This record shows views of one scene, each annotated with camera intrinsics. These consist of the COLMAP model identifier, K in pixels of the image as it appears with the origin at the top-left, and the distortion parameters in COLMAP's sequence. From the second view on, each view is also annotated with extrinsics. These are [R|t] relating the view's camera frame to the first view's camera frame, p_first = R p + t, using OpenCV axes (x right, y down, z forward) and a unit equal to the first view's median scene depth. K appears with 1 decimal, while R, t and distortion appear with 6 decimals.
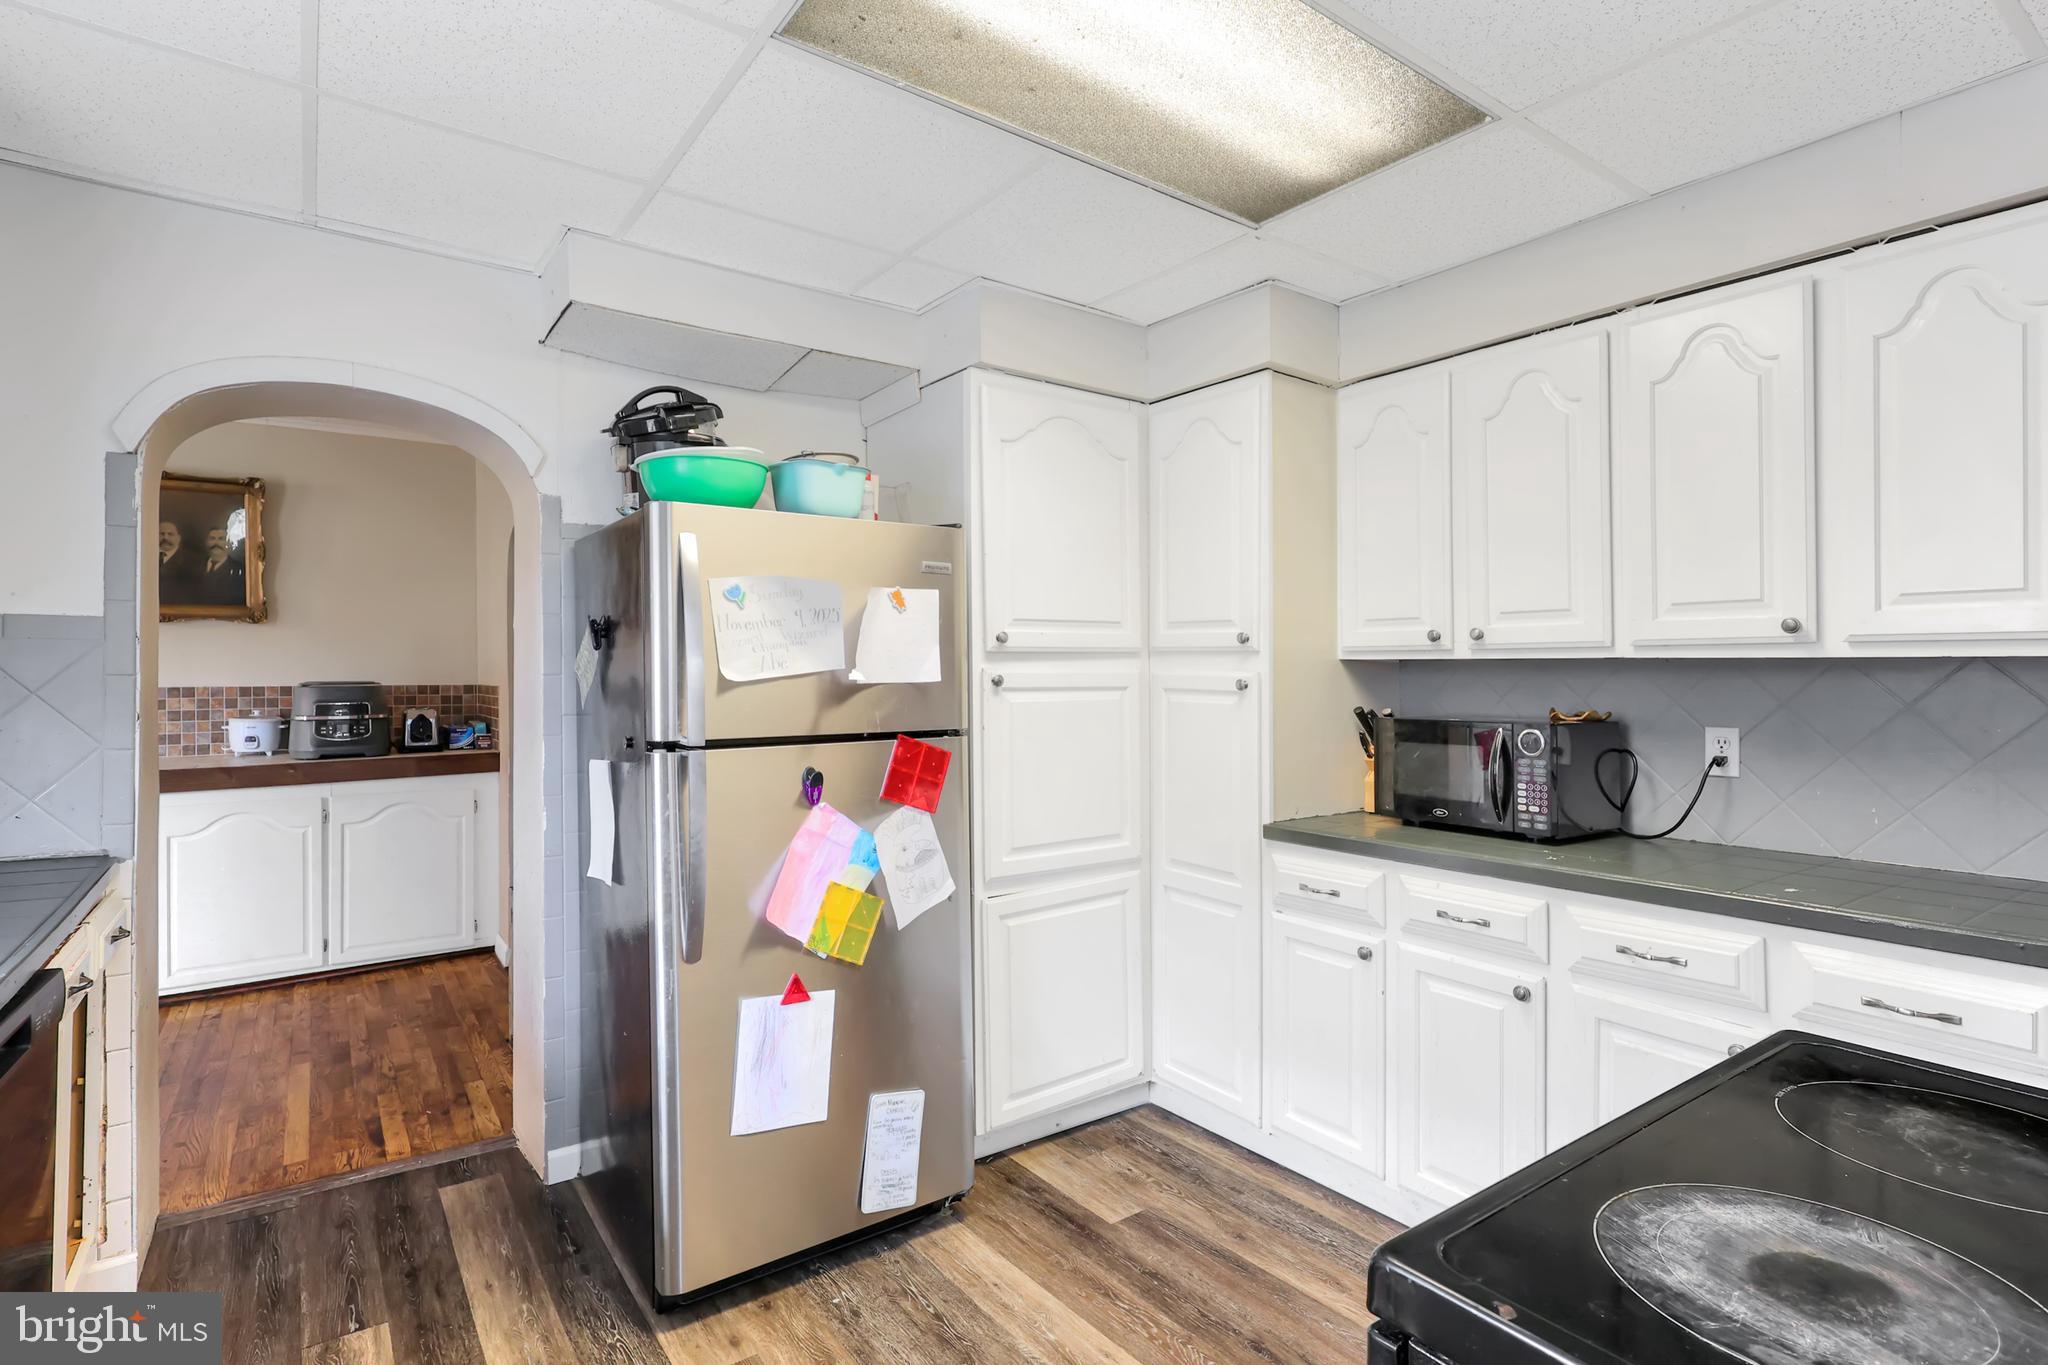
lens RADIAL K [[1020.5, 0, 990.3], [0, 1020.5, 661.6], [0, 0, 1]] dist [-0.000146, 0.000151]
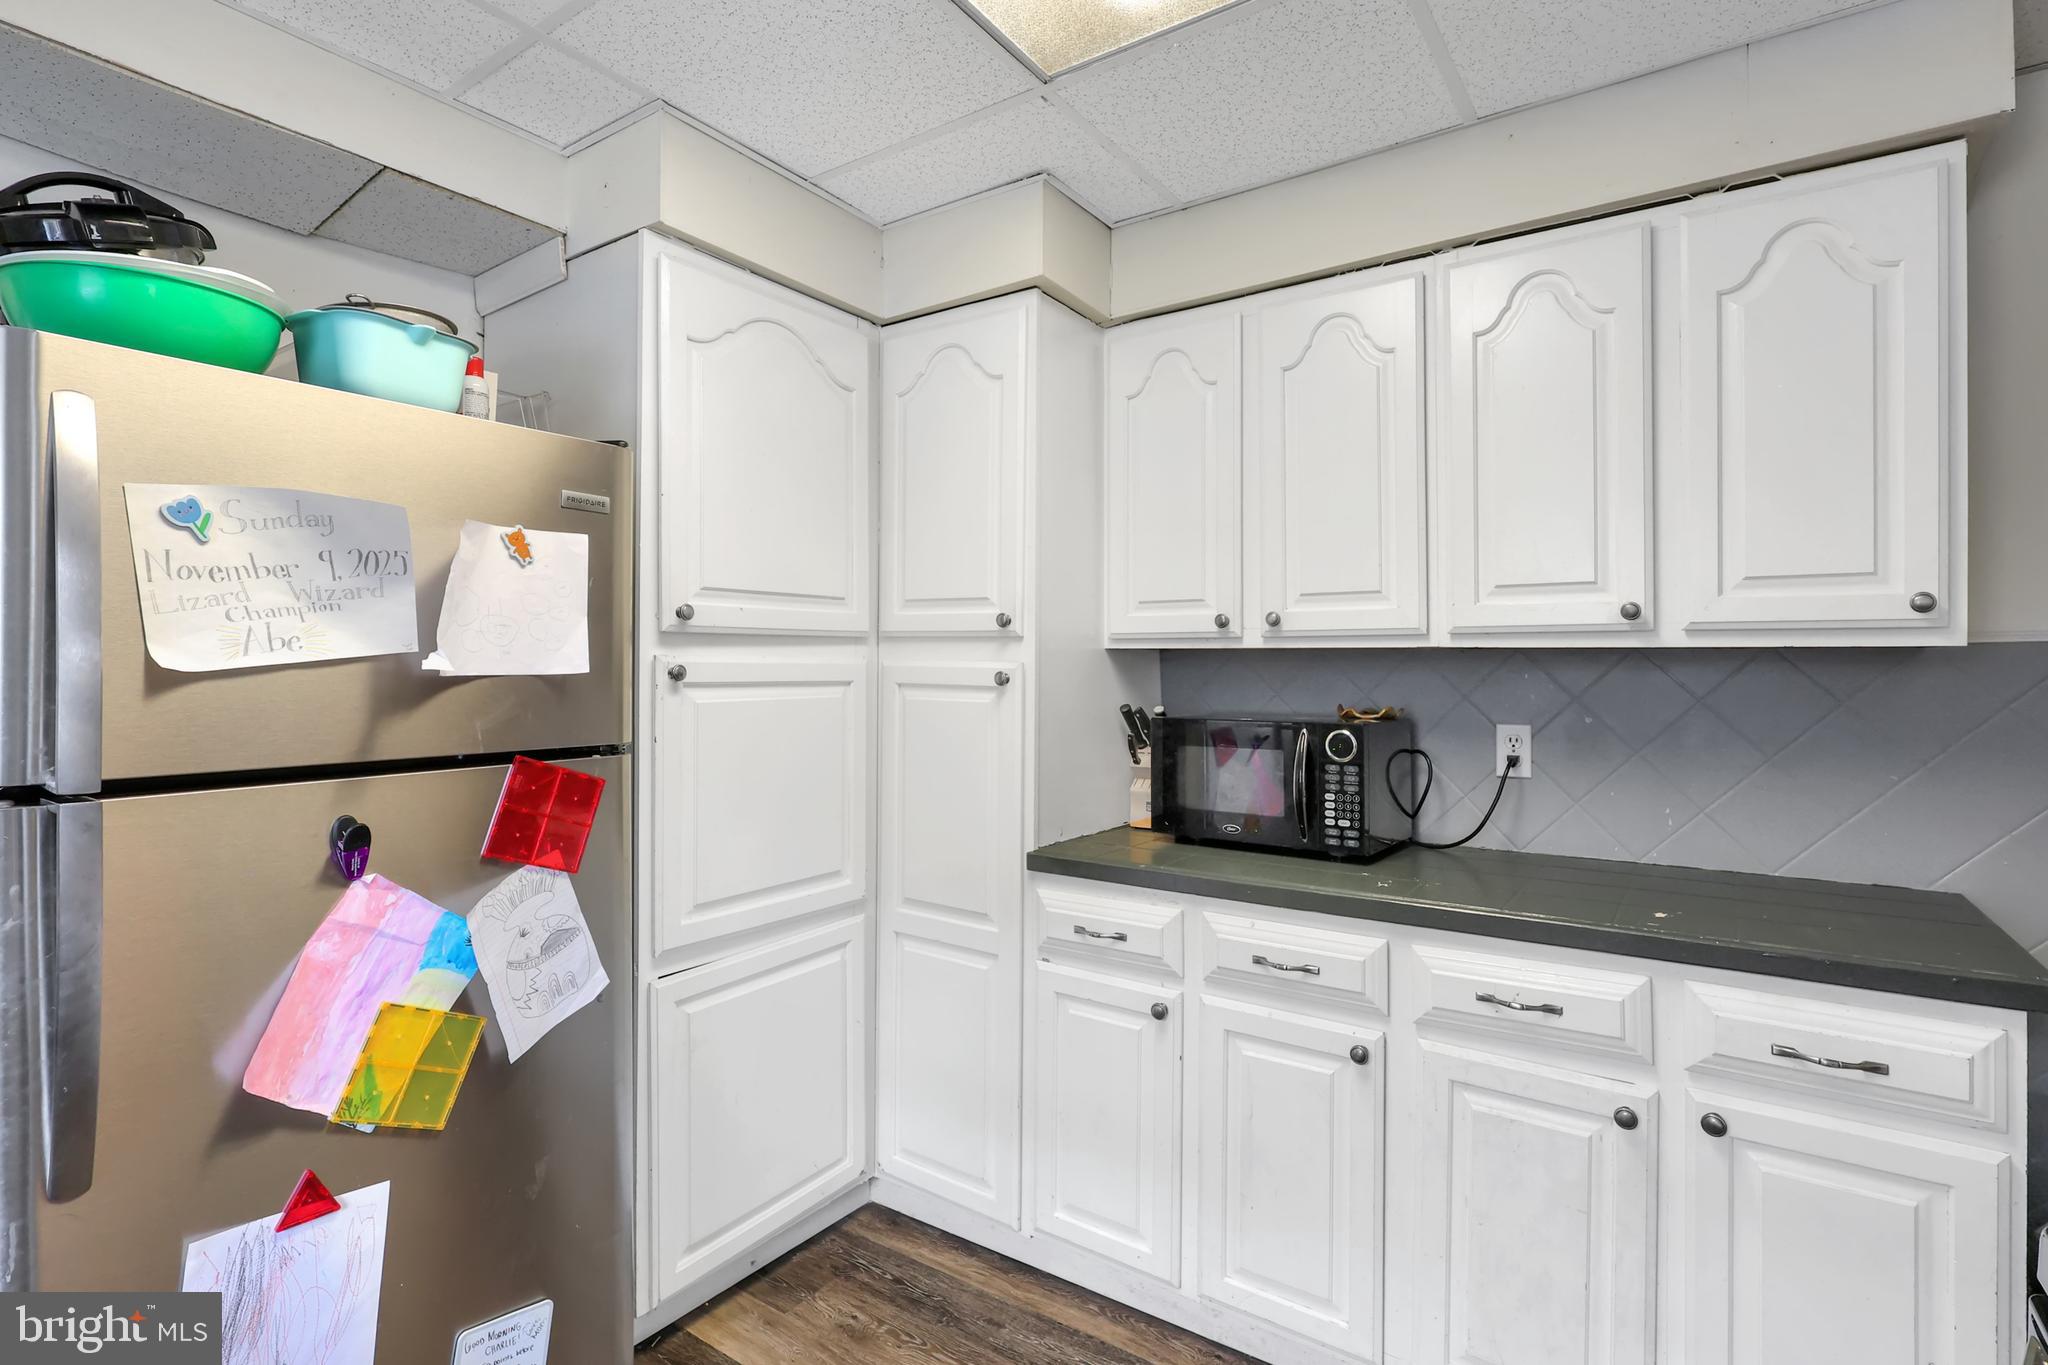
lens RADIAL K [[974.2, 0, 1028.3], [0, 974.2, 649.0], [0, 0, 1]] dist [-0.003153, 0.000156]
pose [[0.932740, 0.011113, 0.360379, -0.010197], [-0.007627, 0.999909, -0.011092, 0.008699], [-0.360470, 0.007597, 0.932740, 0.309909]]
